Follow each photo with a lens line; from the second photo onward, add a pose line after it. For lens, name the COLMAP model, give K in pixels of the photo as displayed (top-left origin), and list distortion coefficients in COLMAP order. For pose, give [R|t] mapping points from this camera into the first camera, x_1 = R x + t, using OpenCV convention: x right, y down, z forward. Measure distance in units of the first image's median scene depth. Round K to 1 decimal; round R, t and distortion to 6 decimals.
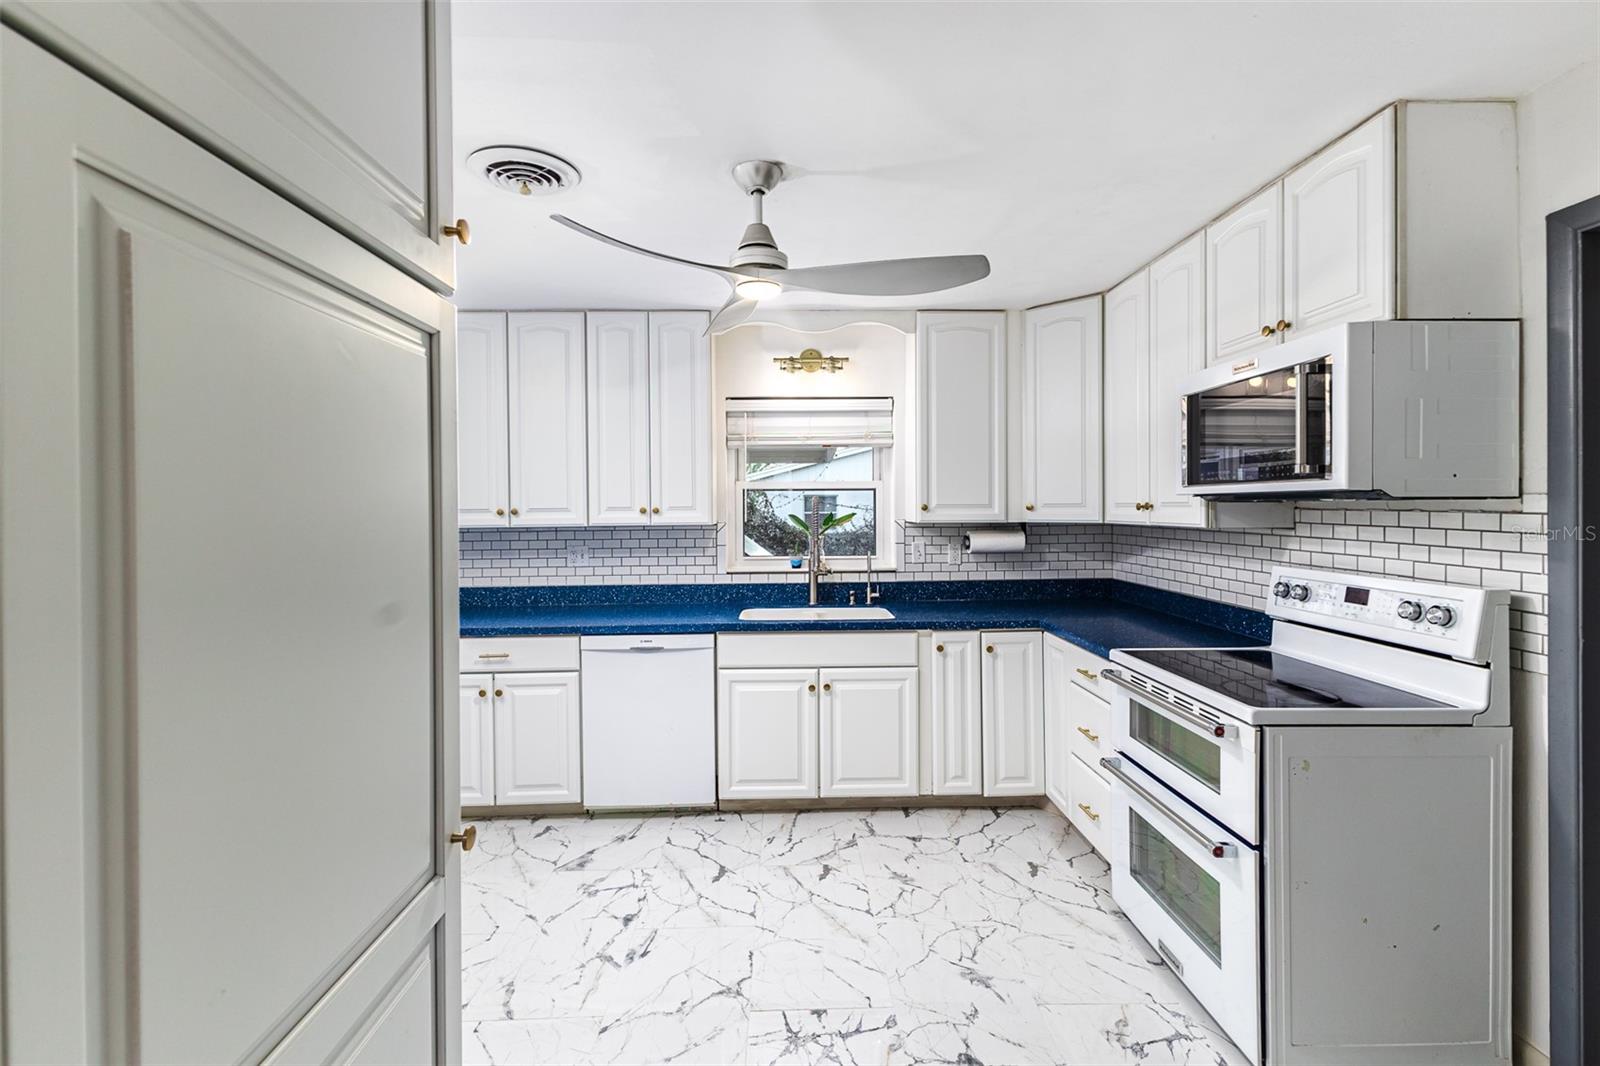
lens RADIAL K [[711.3, 0, 801.3], [0, 711.3, 507.3], [0, 0, 1]] dist [-0.000738, -0.000080]
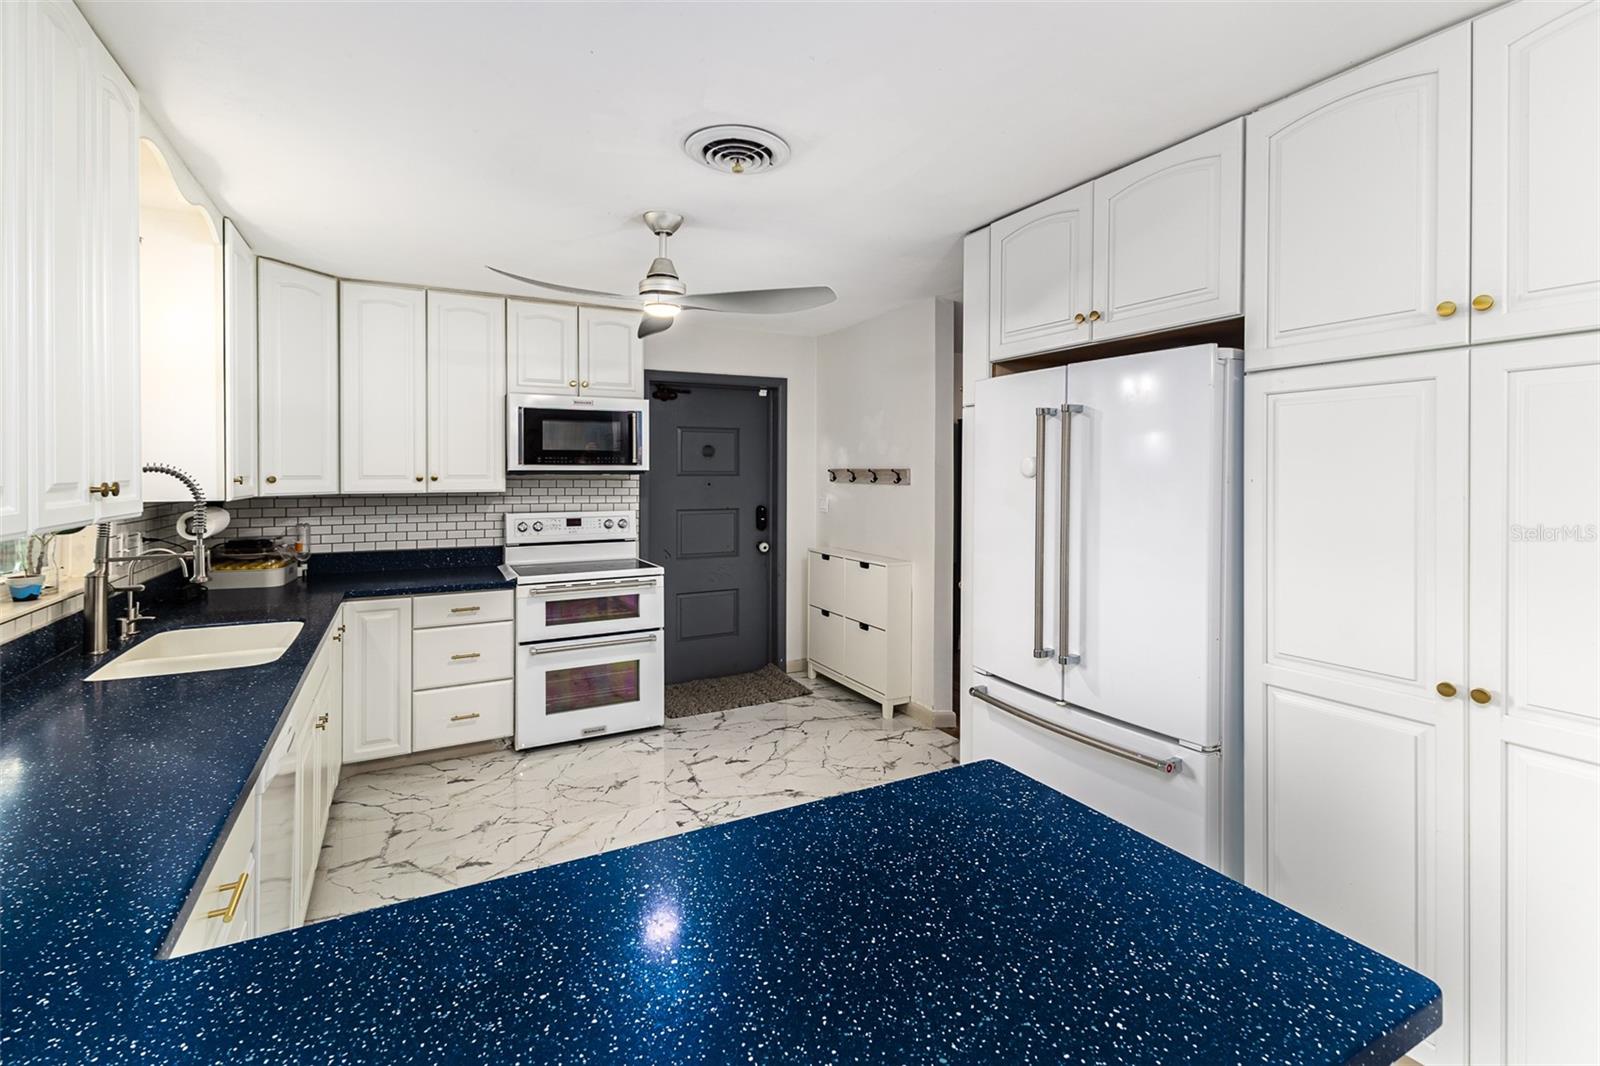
lens RADIAL K [[736.8, 0, 779.3], [0, 736.8, 475.9], [0, 0, 1]] dist [0.008590, 0.000132]
pose [[-0.433261, 0.001443, 0.901267, -0.850206], [0.003169, 0.999995, -0.000077, -0.002421], [-0.901263, 0.002823, -0.433263, 0.873091]]
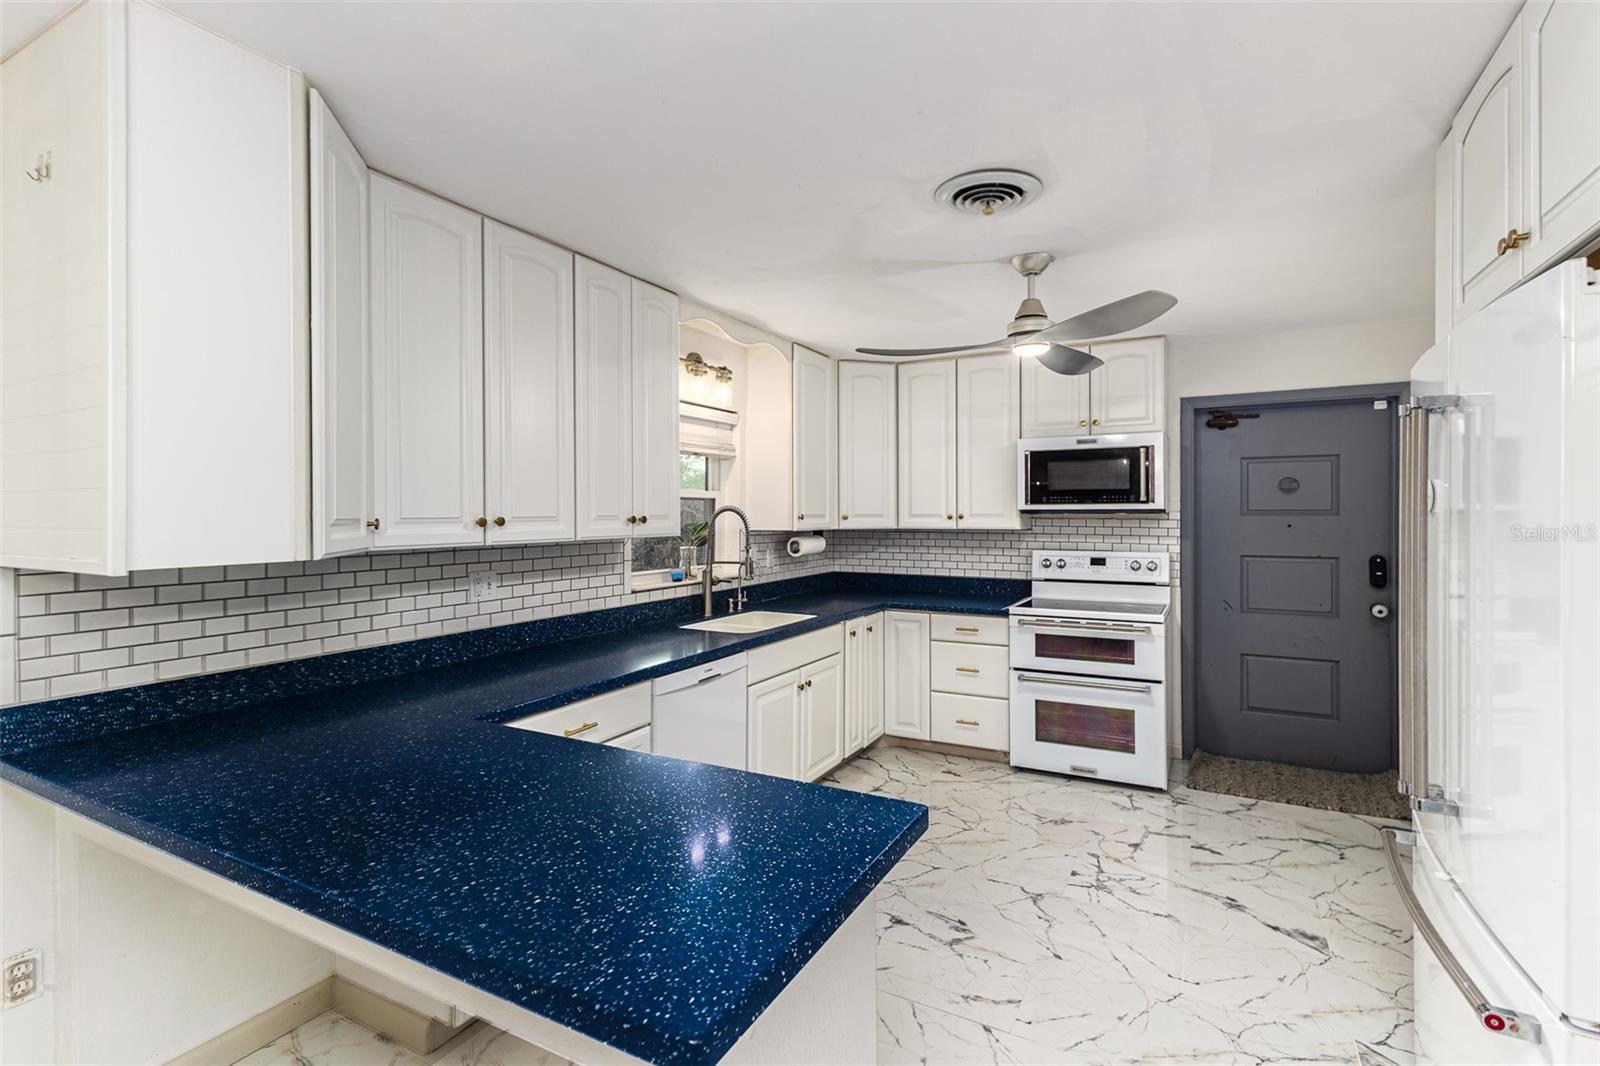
lens RADIAL K [[738.9, 0, 801.0], [0, 738.9, 511.4], [0, 0, 1]] dist [0.010314, 0.000249]
pose [[0.499420, 0.009255, 0.866310, -0.908535], [-0.001478, 0.999951, -0.009831, 0.003378], [-0.866359, 0.003630, 0.499409, 0.433615]]
